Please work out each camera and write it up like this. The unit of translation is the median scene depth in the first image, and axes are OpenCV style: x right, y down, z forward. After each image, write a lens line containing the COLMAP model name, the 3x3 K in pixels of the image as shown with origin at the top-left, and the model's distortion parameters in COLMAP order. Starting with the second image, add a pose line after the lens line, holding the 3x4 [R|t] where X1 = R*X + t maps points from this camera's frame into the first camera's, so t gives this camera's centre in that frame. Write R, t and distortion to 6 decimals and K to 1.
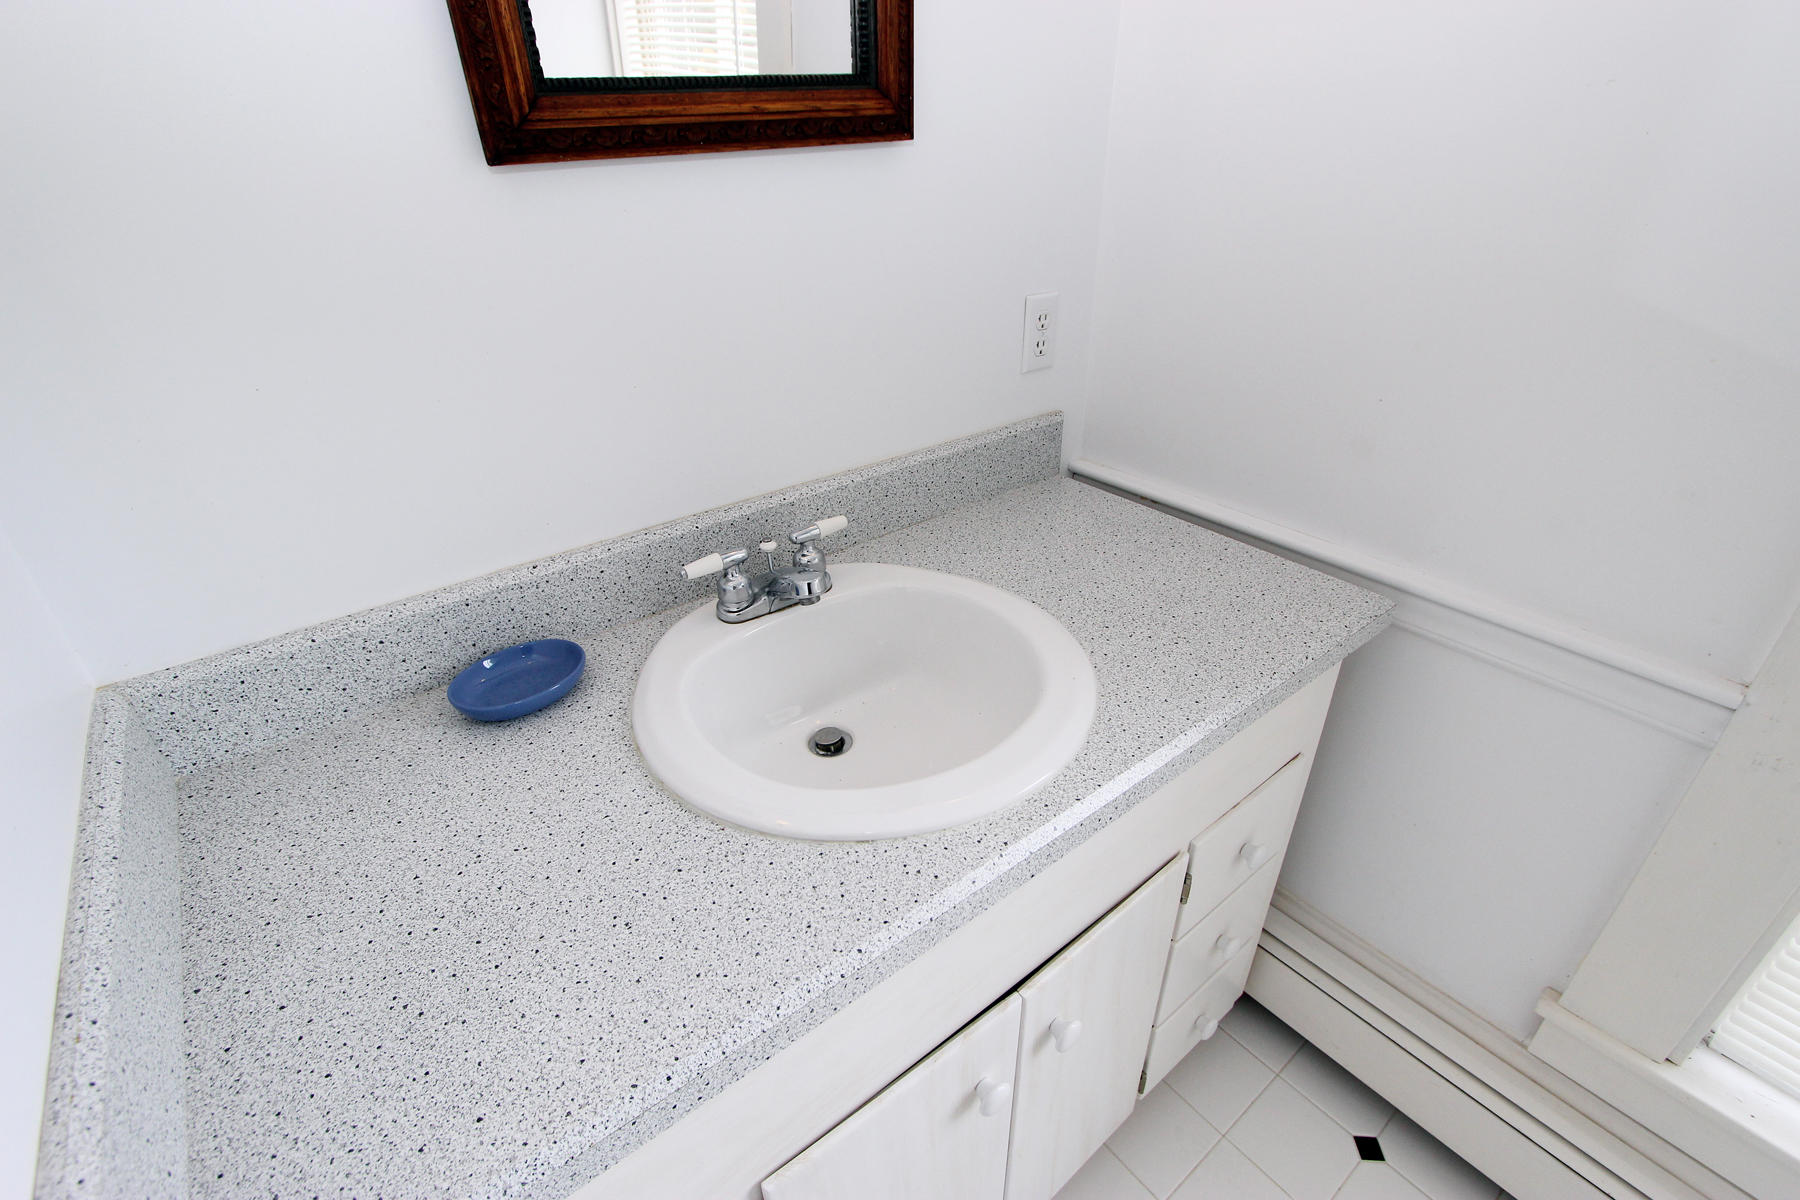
lens RADIAL K [[806.8, 0, 900.0], [0, 806.8, 600.0], [0, 0, 1]] dist [-0.023888, 0.004719]
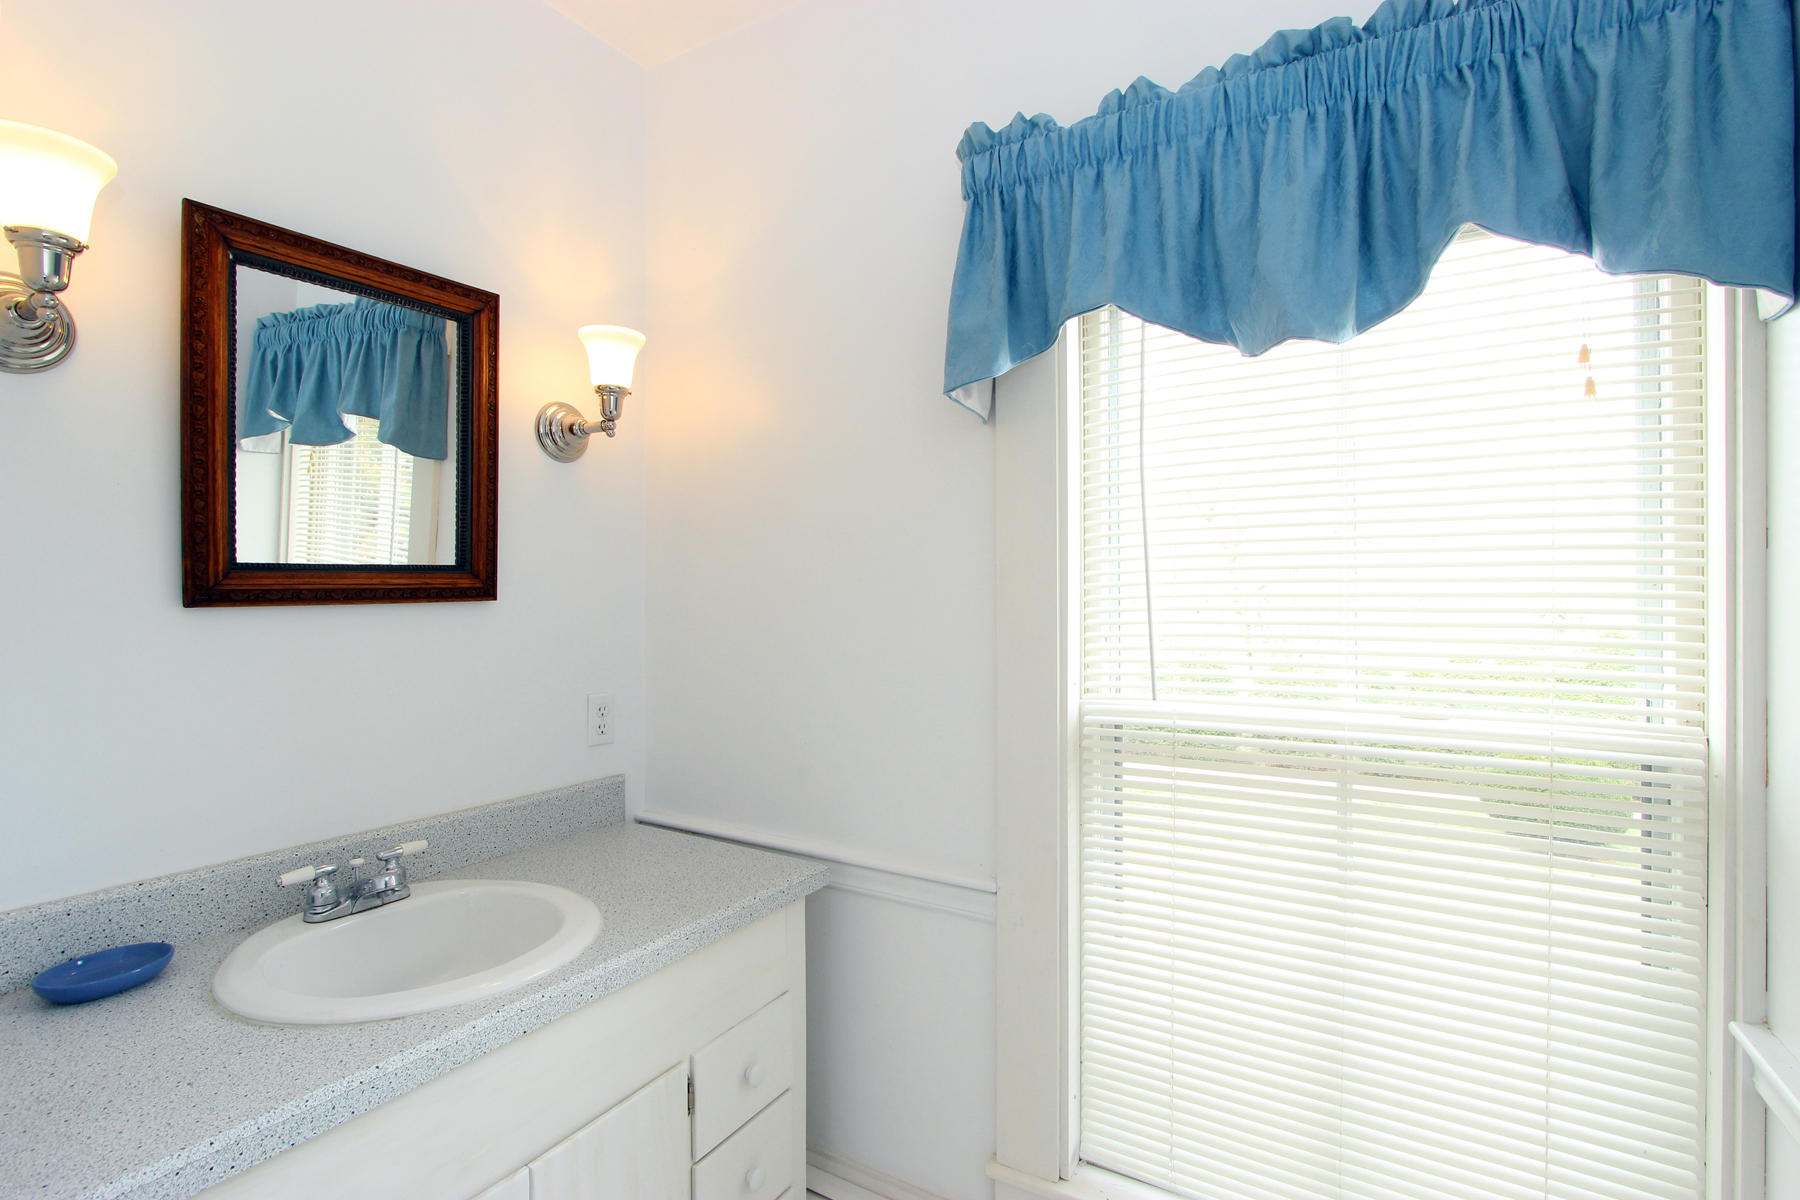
lens RADIAL K [[806.8, 0, 900.0], [0, 806.8, 600.0], [0, 0, 1]] dist [-0.023888, 0.004719]
pose [[0.929234, 0.020411, 0.368926, 0.191522], [0.167606, 0.866553, -0.470101, 0.354243], [-0.329290, 0.498668, 0.801810, -0.622972]]
